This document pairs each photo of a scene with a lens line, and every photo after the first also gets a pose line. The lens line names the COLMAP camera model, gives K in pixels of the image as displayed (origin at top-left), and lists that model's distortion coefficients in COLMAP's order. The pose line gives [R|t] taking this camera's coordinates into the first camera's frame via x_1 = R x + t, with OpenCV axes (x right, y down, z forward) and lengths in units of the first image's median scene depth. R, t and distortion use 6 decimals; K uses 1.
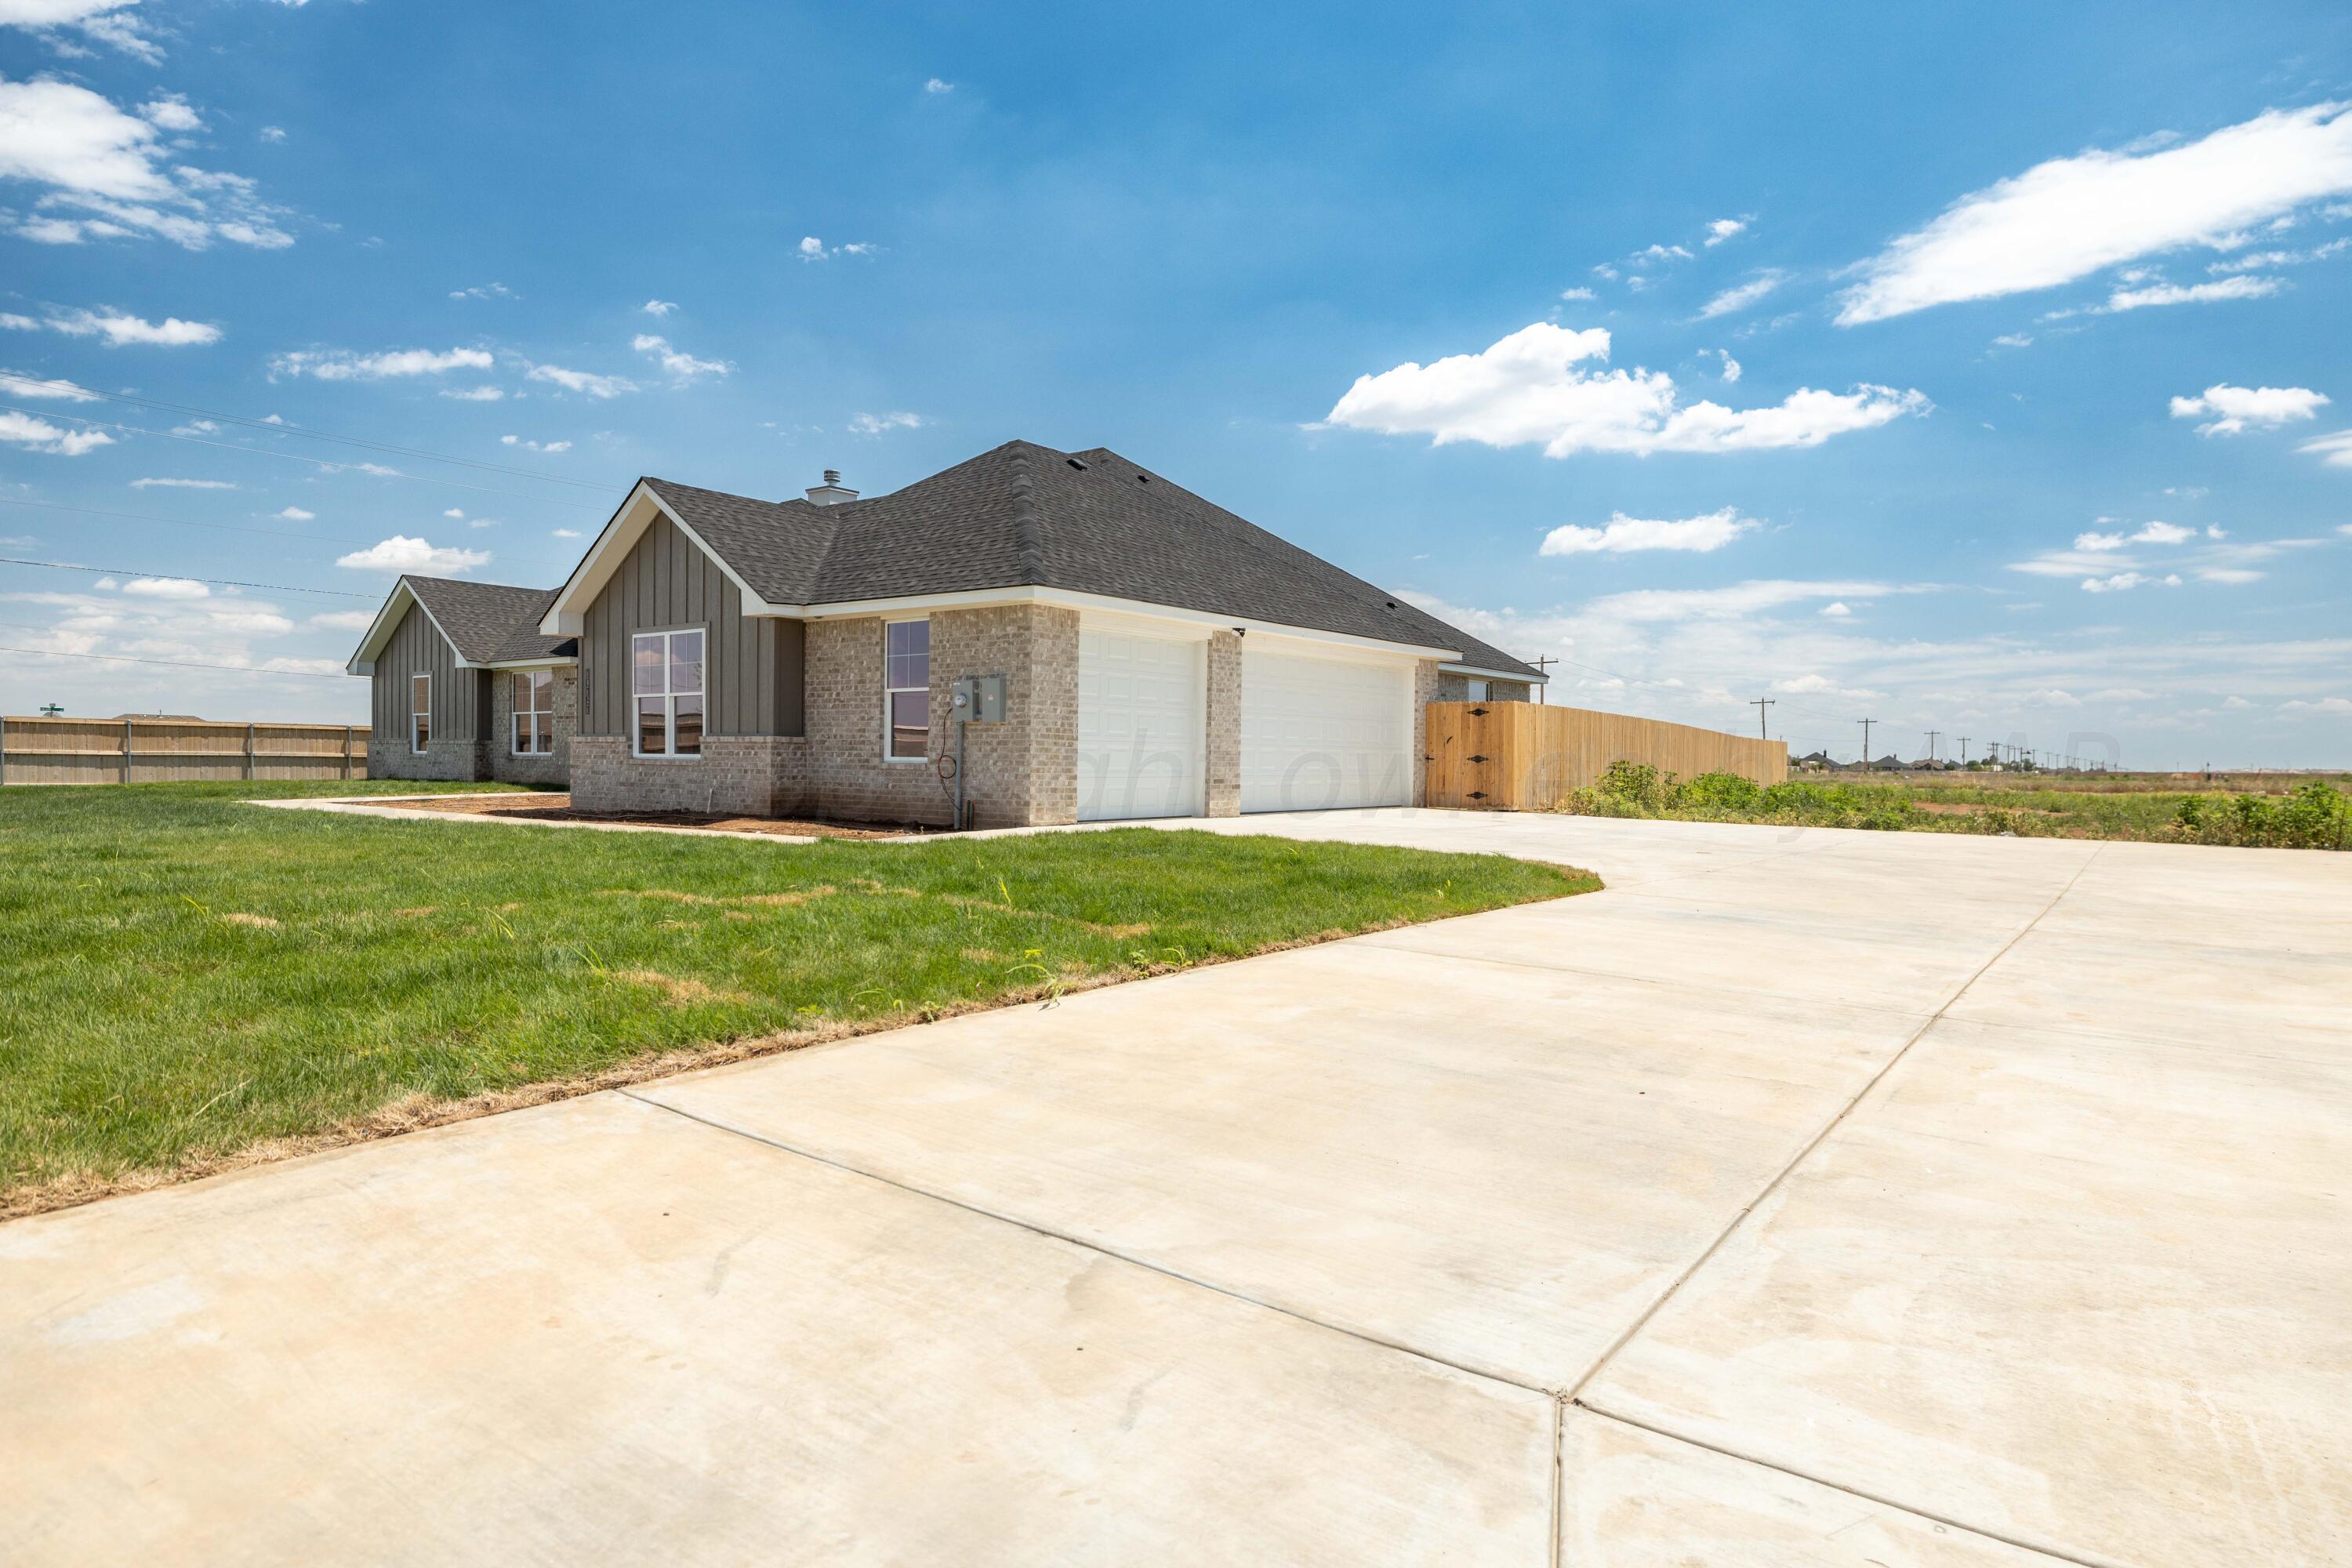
lens RADIAL K [[1300.9, 0, 1175.9], [0, 1300.9, 790.5], [0, 0, 1]] dist [0.023498, 0.003297]
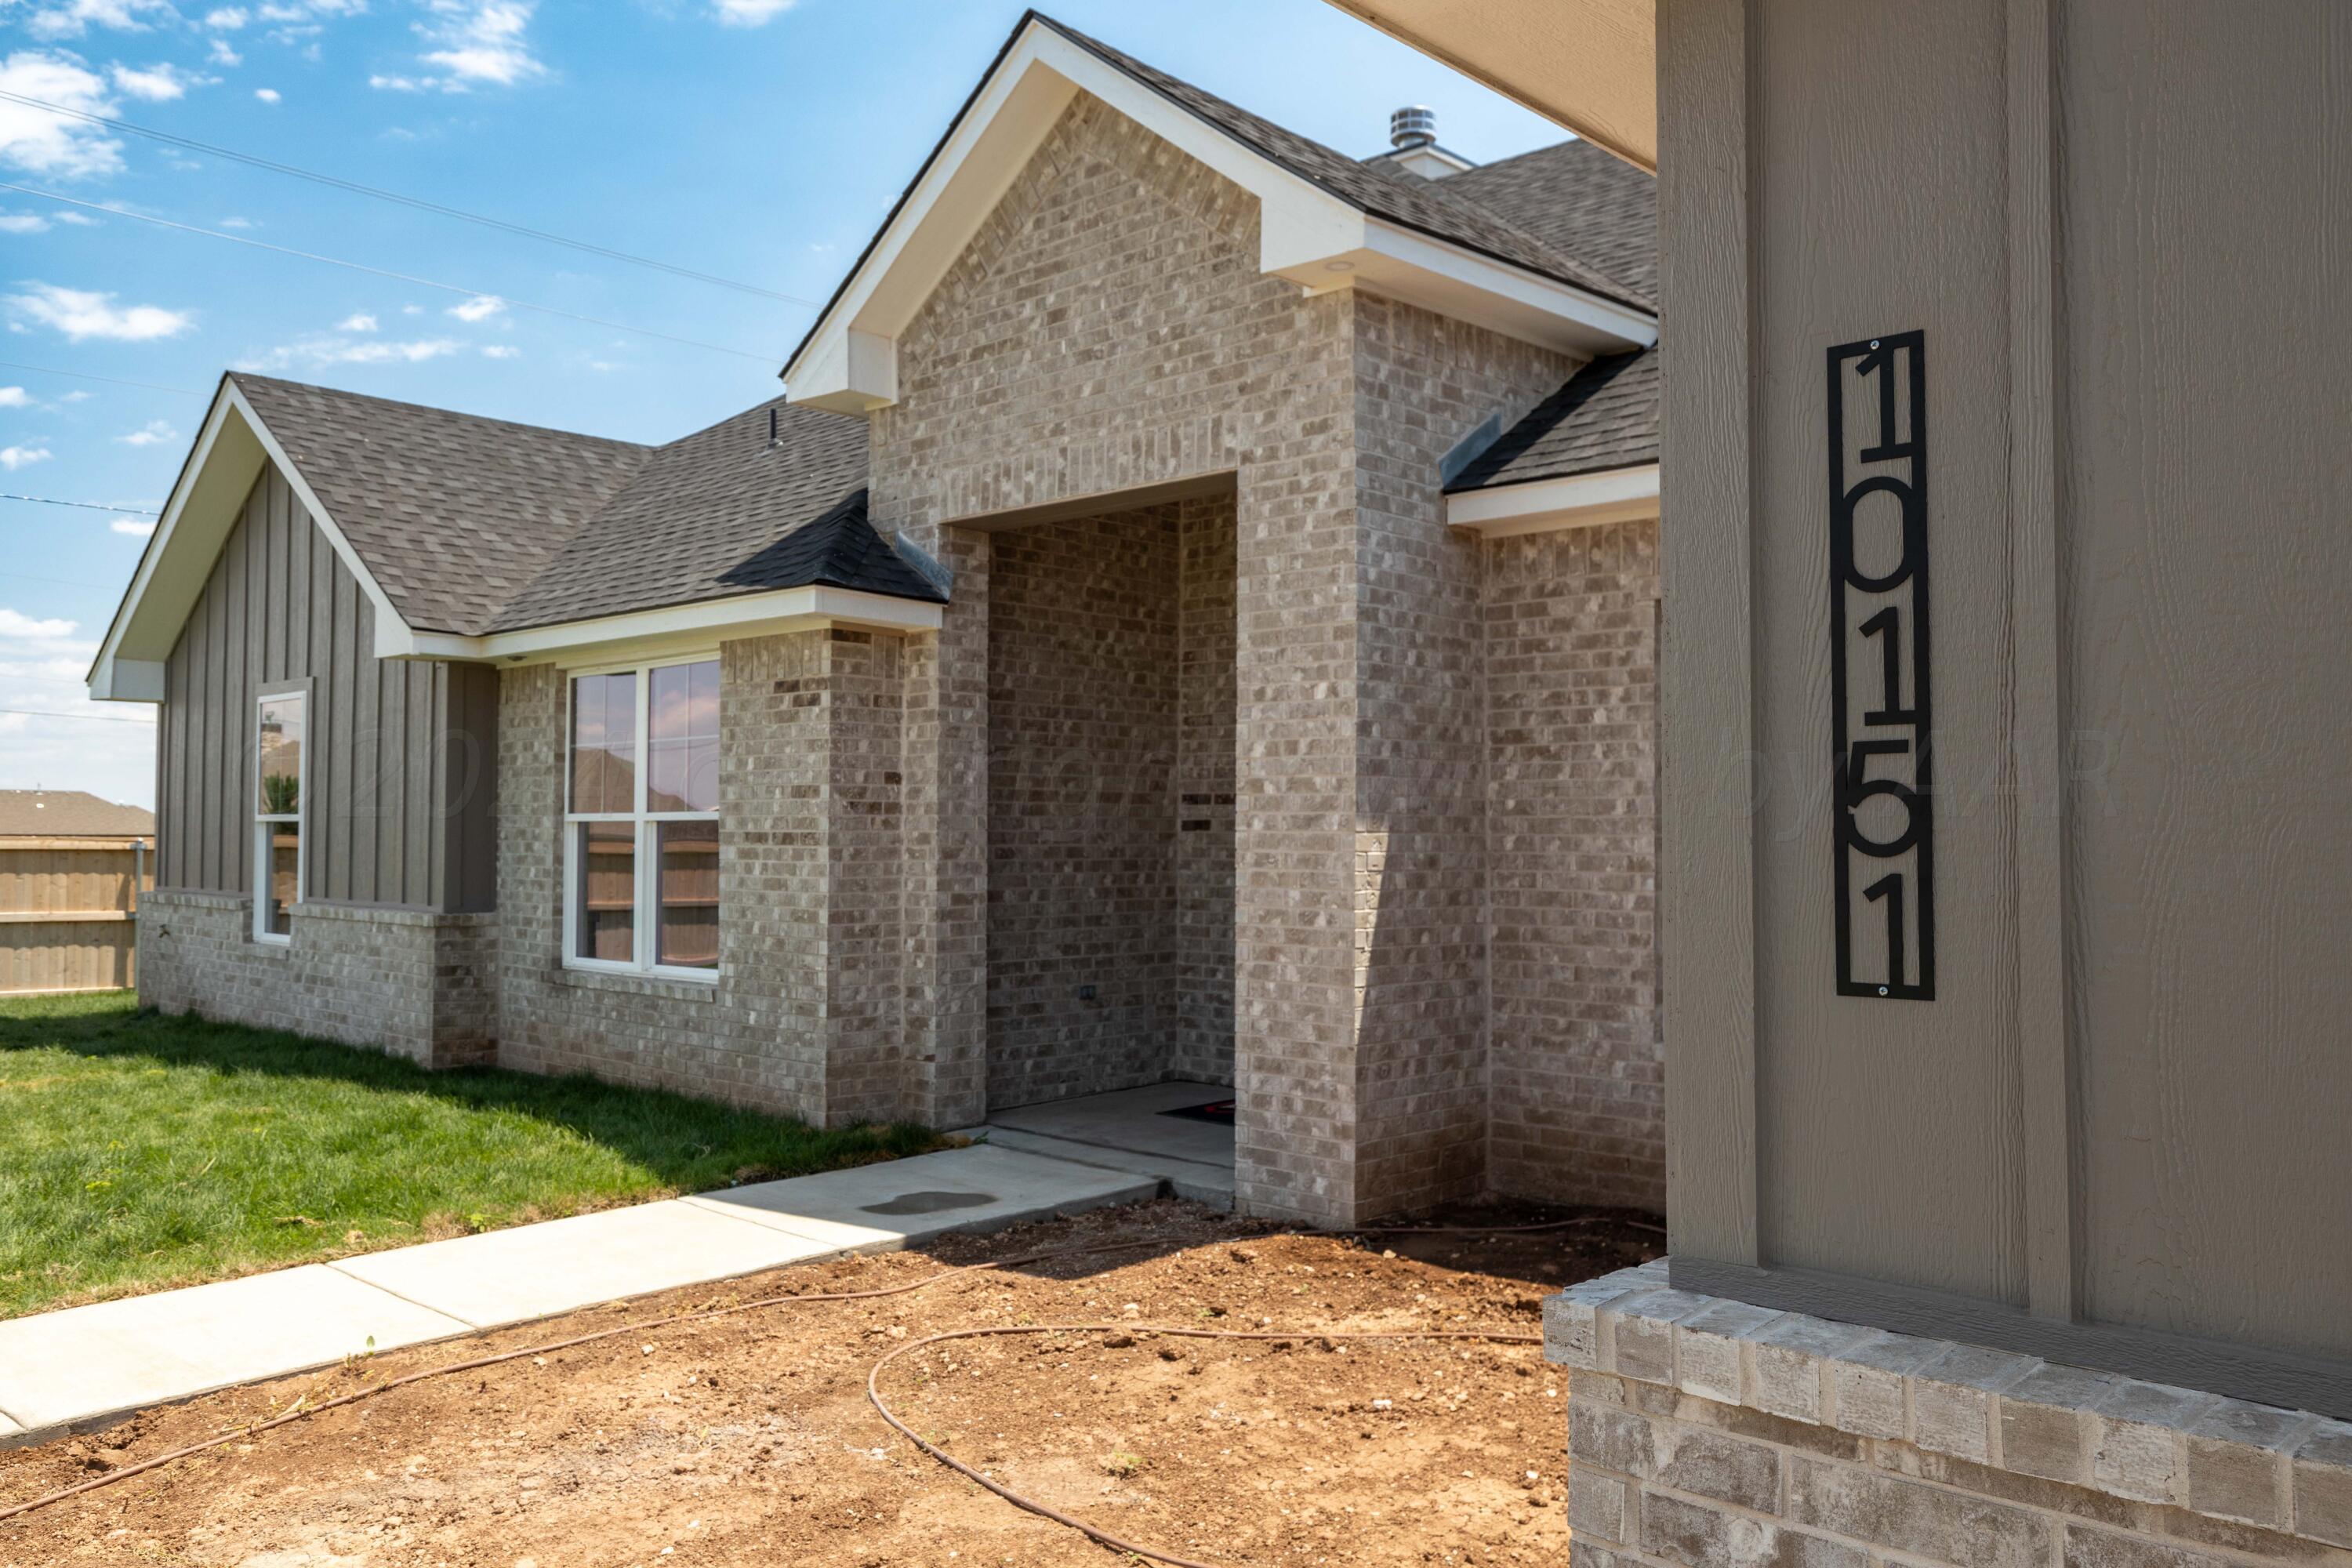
lens RADIAL K [[1751.6, 0, 1178.1], [0, 1751.6, 774.3], [0, 0, 1]] dist [0.013239, 0.001636]
pose [[0.994753, -0.014401, -0.101287, -0.309469], [0.009230, 0.998639, -0.051335, -0.044178], [0.101888, 0.050130, 0.993532, 0.585557]]
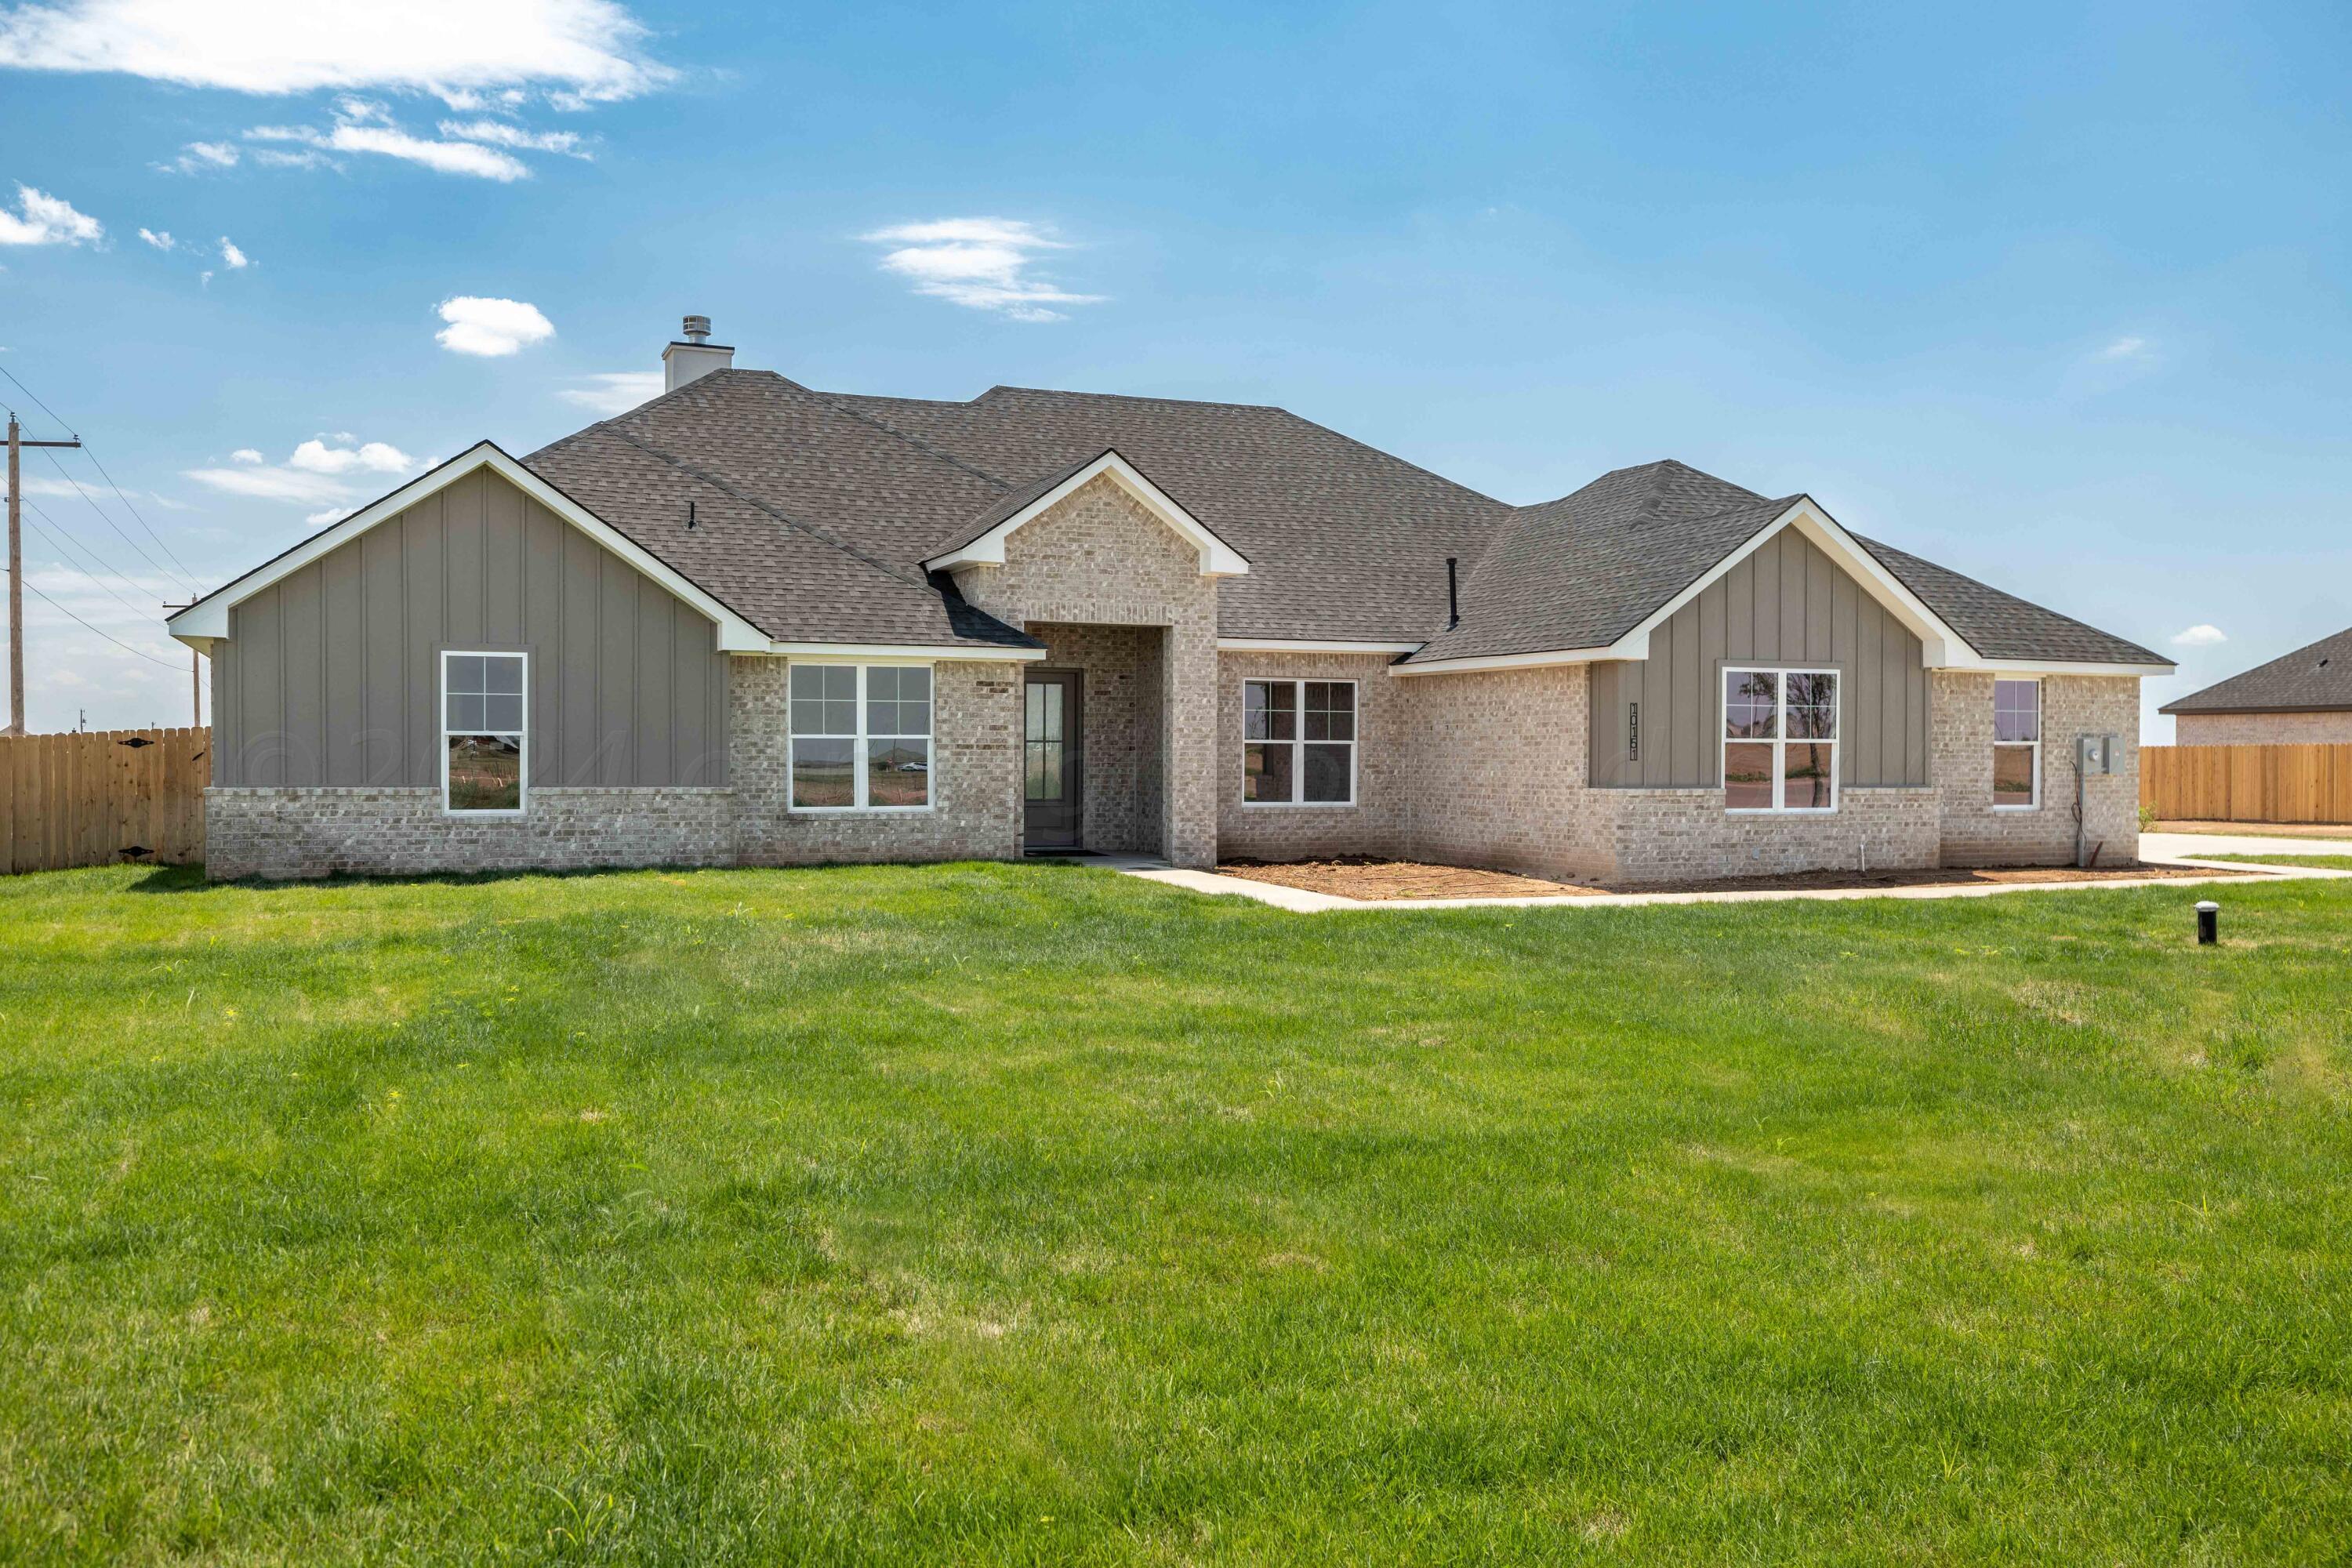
lens RADIAL K [[2033.9, 0, 1178.3], [0, 2033.9, 773.2], [0, 0, 1]] dist [-0.020197, -0.006570]
pose [[0.512477, -0.015451, 0.858562, -1.057463], [0.024553, 0.999693, 0.003336, -0.039458], [-0.858350, 0.019370, 0.512699, 0.387426]]
